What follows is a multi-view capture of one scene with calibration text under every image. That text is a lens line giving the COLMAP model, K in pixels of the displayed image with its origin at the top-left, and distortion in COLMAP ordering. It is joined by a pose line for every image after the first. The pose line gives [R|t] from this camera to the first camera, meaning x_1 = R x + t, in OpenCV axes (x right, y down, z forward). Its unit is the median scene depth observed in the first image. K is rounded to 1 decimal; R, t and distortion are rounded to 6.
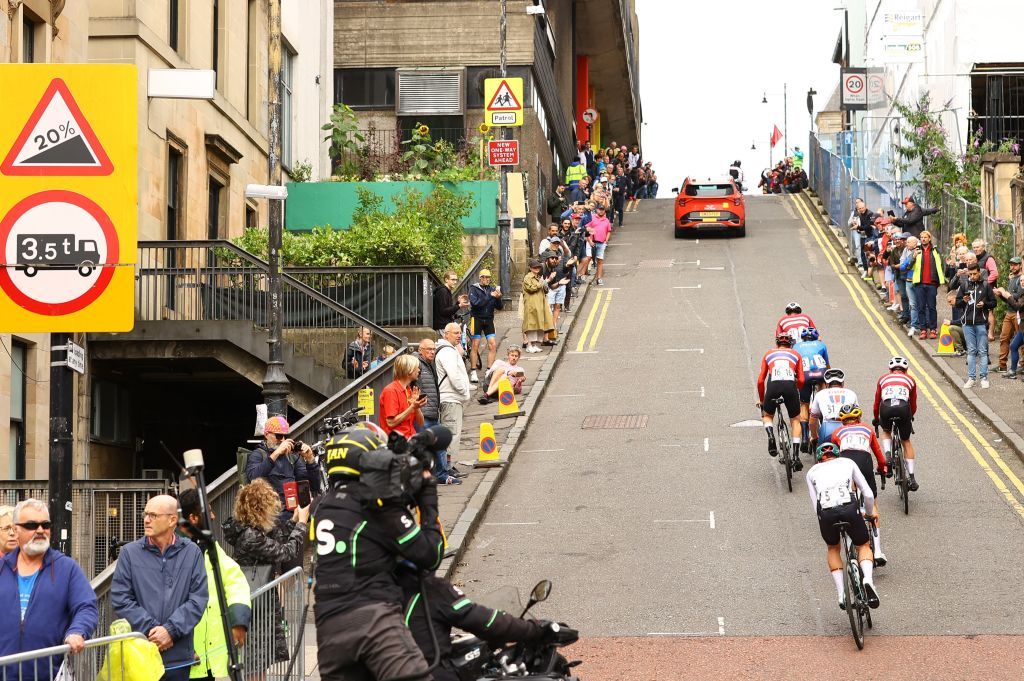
lens RADIAL K [[2032.3, 0, 511.2], [0, 2032.3, 339.2], [0, 0, 1]] dist [0.049851, 0.000000]
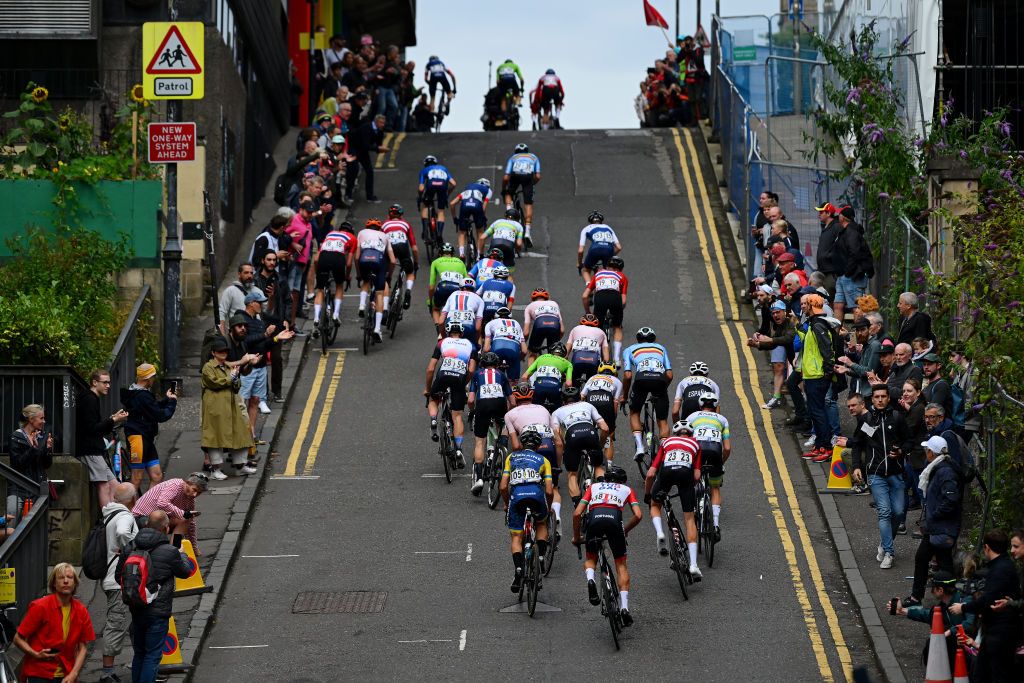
lens RADIAL K [[5847.5, 0, 512.5], [0, 5847.5, 341.5], [0, 0, 1]] dist [0.150145, 0.000000]
pose [[0.997278, 0.011459, 0.072840, -0.029633], [-0.013891, 0.999360, 0.032957, -0.091152], [-0.072416, -0.033880, 0.996799, -0.797605]]
